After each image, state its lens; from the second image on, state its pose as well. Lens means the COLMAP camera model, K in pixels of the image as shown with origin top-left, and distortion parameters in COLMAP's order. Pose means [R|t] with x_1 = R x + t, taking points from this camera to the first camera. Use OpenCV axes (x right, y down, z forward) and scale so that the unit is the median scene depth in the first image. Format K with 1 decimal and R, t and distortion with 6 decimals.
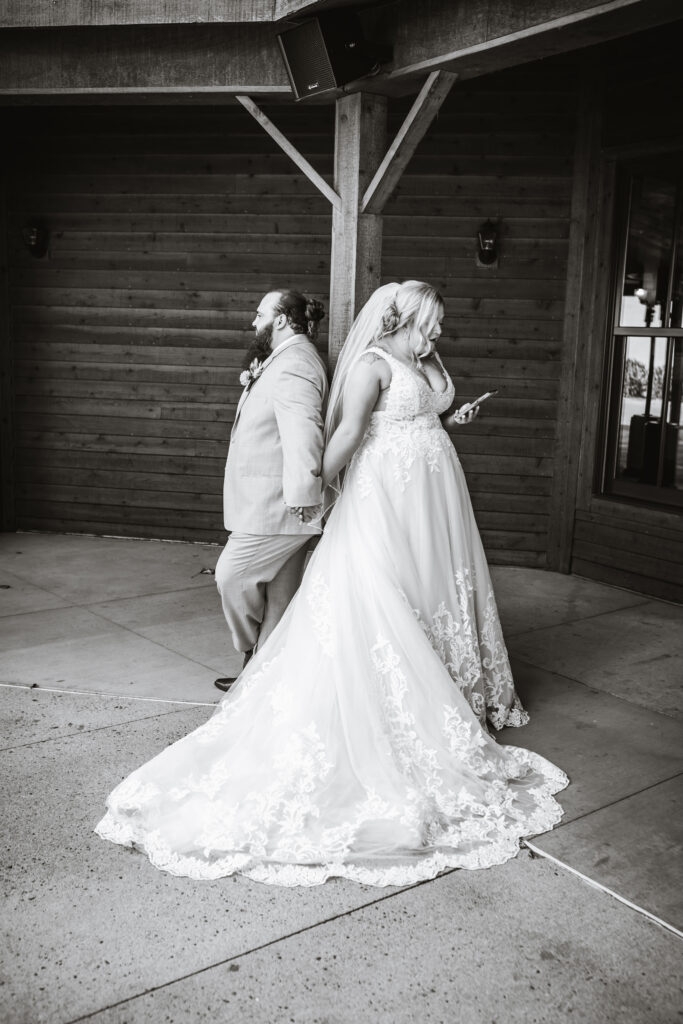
lens RADIAL K [[956.7, 0, 341.5], [0, 956.7, 512.0], [0, 0, 1]] dist [-0.059354, -0.003687]
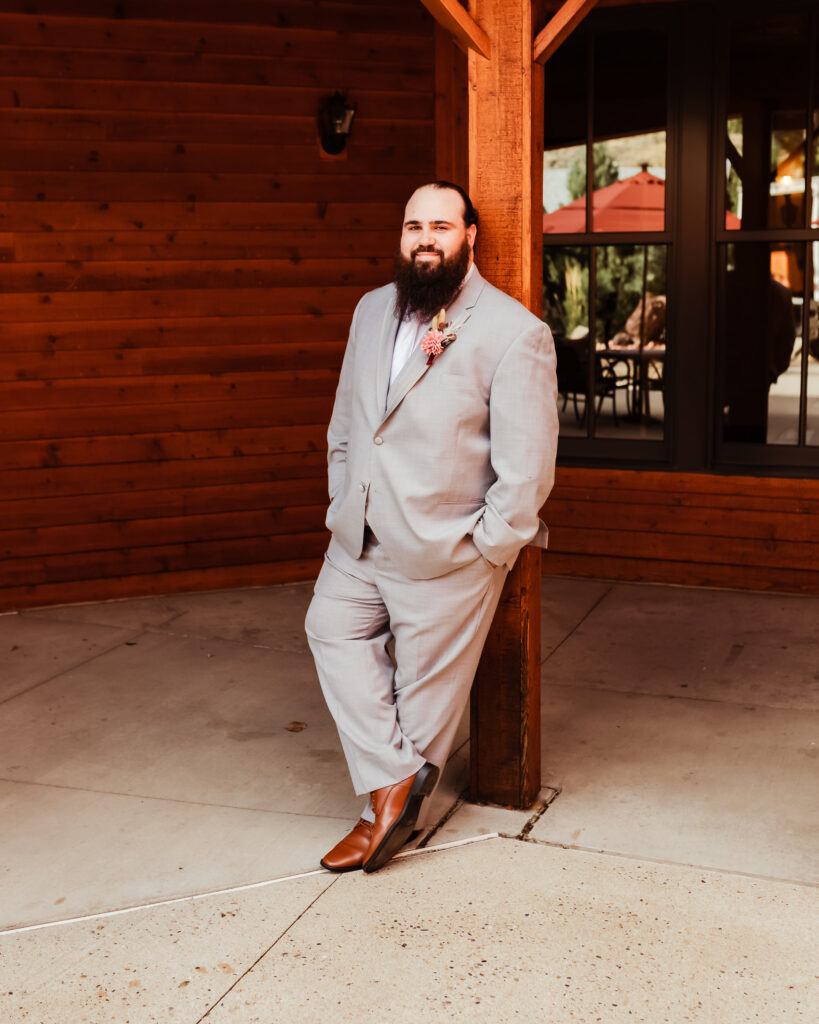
lens RADIAL K [[1274.8, 0, 342.4], [0, 1274.8, 460.4], [0, 0, 1]] dist [-0.071489, 0.030397]
pose [[0.854562, -0.117294, 0.505930, -0.449223], [0.134974, 0.990848, 0.001733, -0.046383], [-0.501503, 0.066807, 0.862573, 0.256862]]
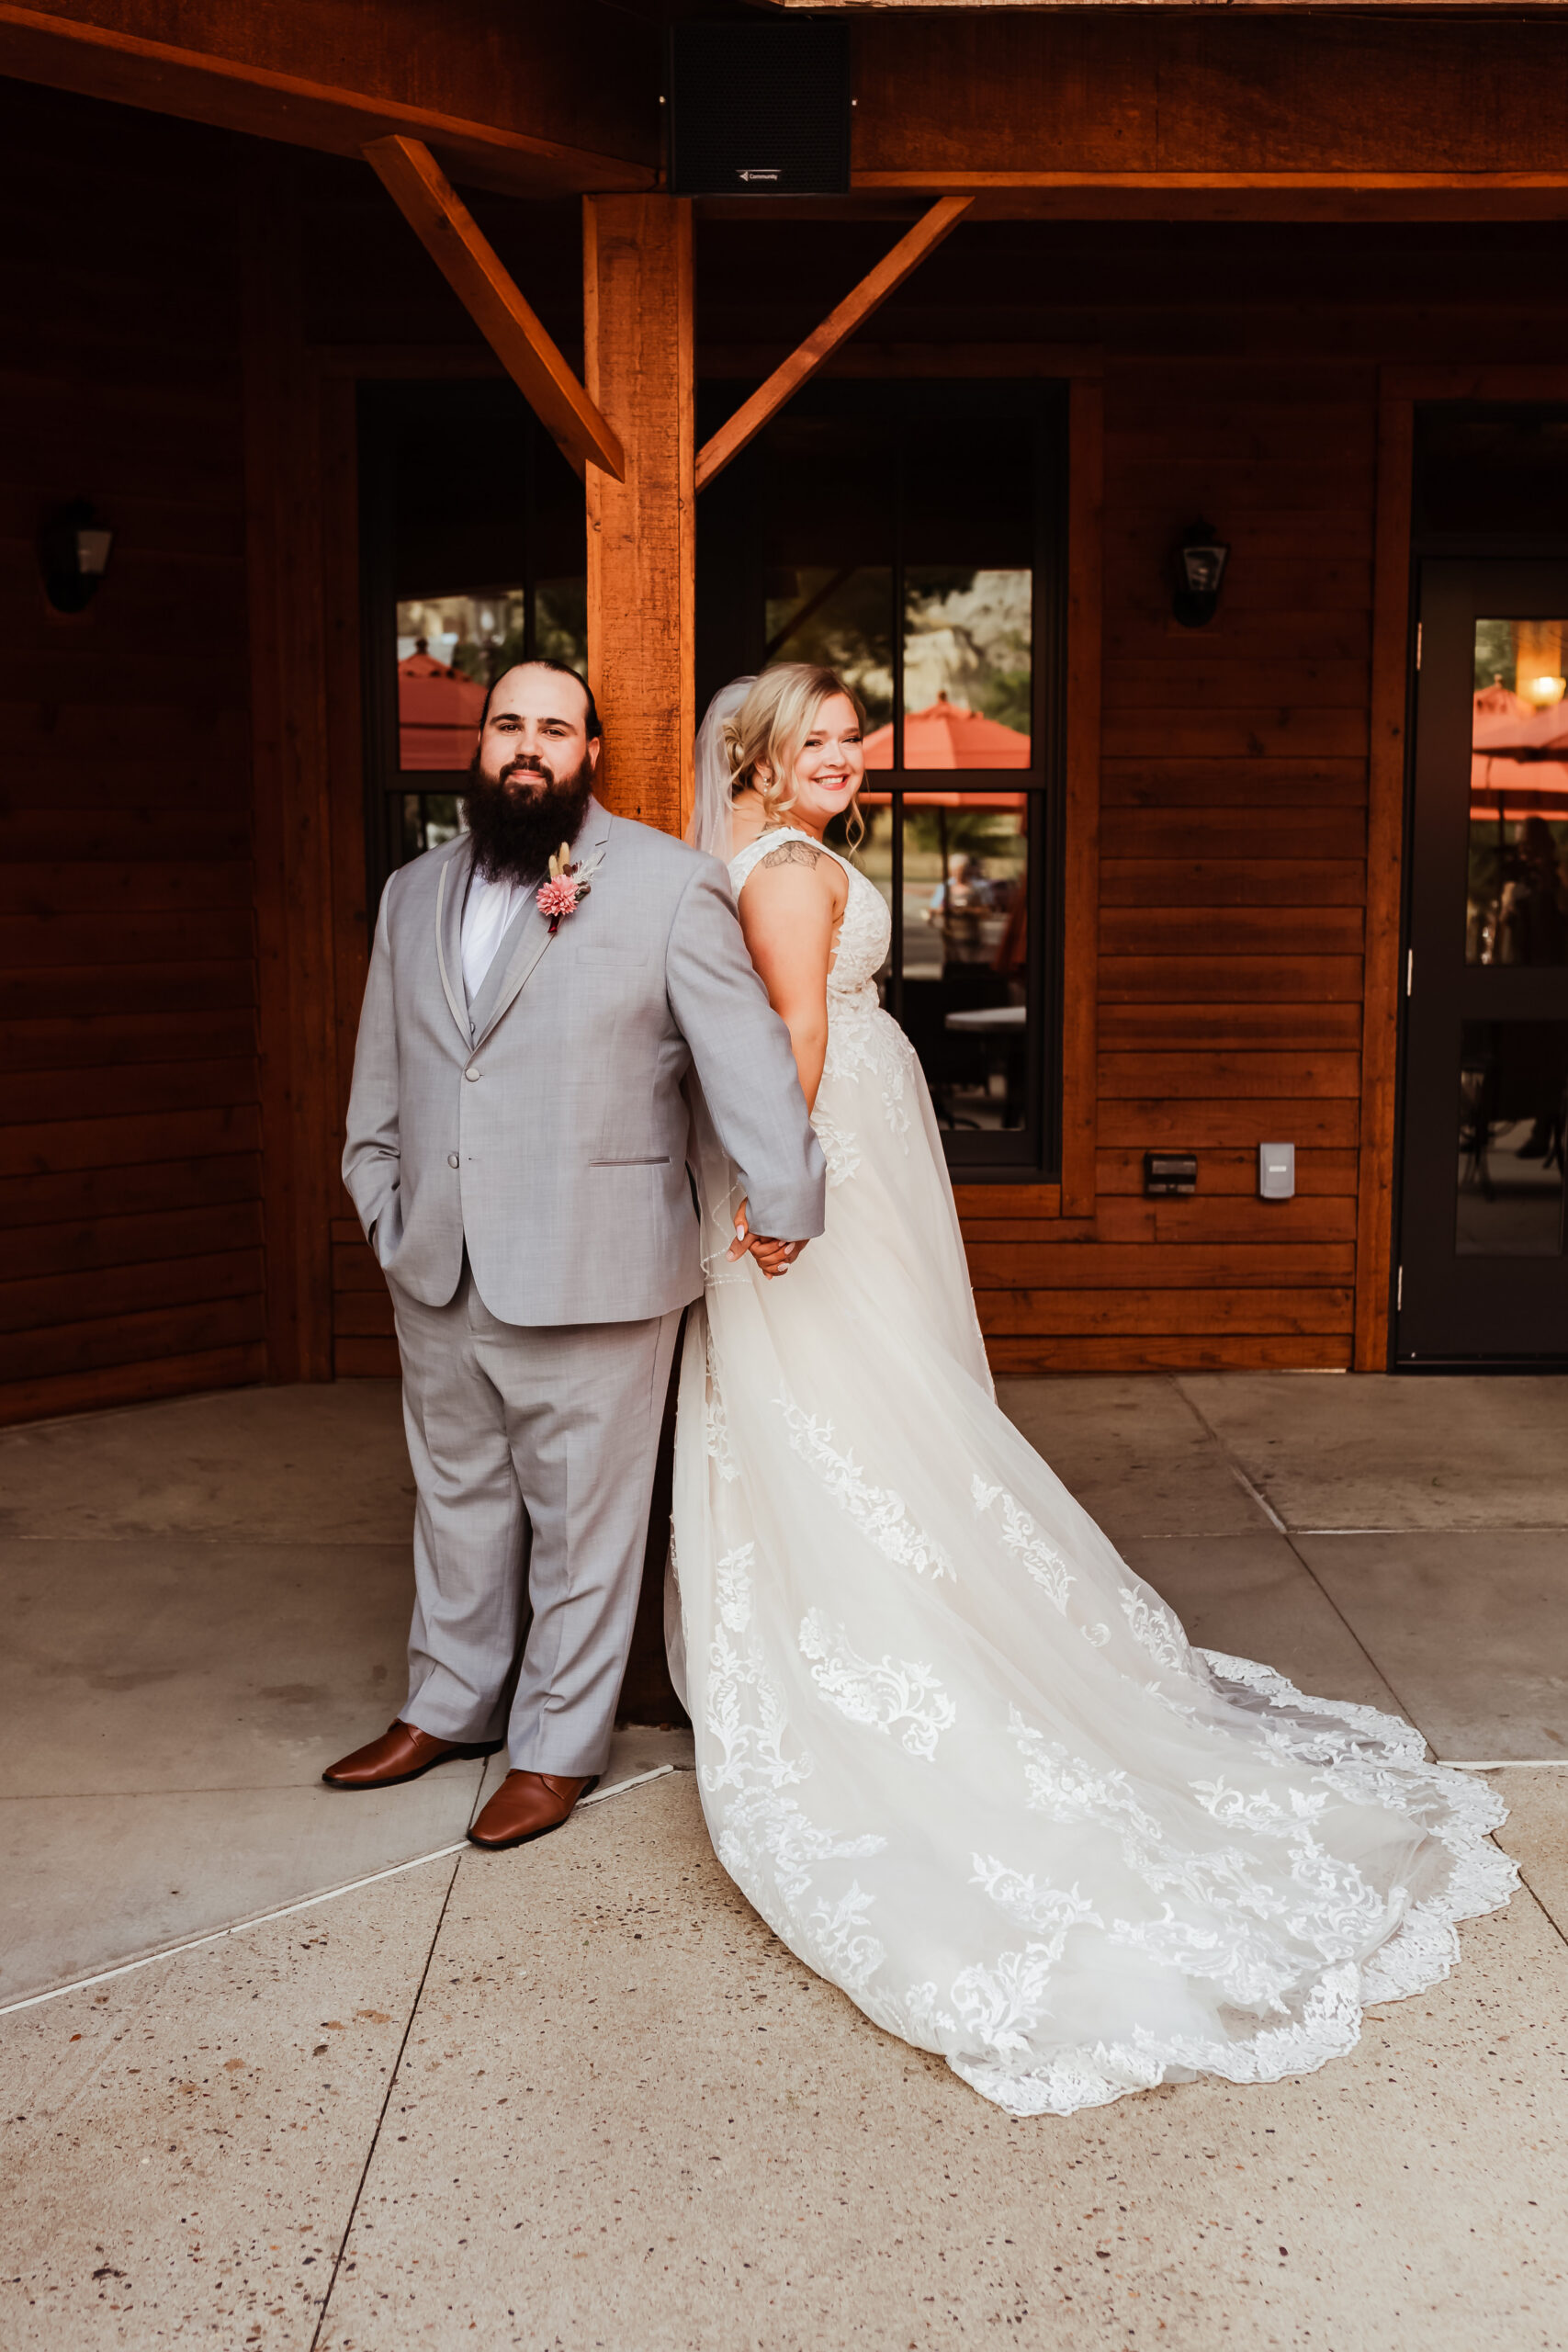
lens RADIAL K [[2453.1, 0, 784.0], [0, 2453.1, 1176.0], [0, 0, 1]] dist [-0.067422, 0.018139]
pose [[0.582884, -0.141575, 0.800127, -0.654025], [0.167571, 0.984481, 0.052121, -0.058749], [-0.795089, 0.103698, 0.597562, 0.298160]]
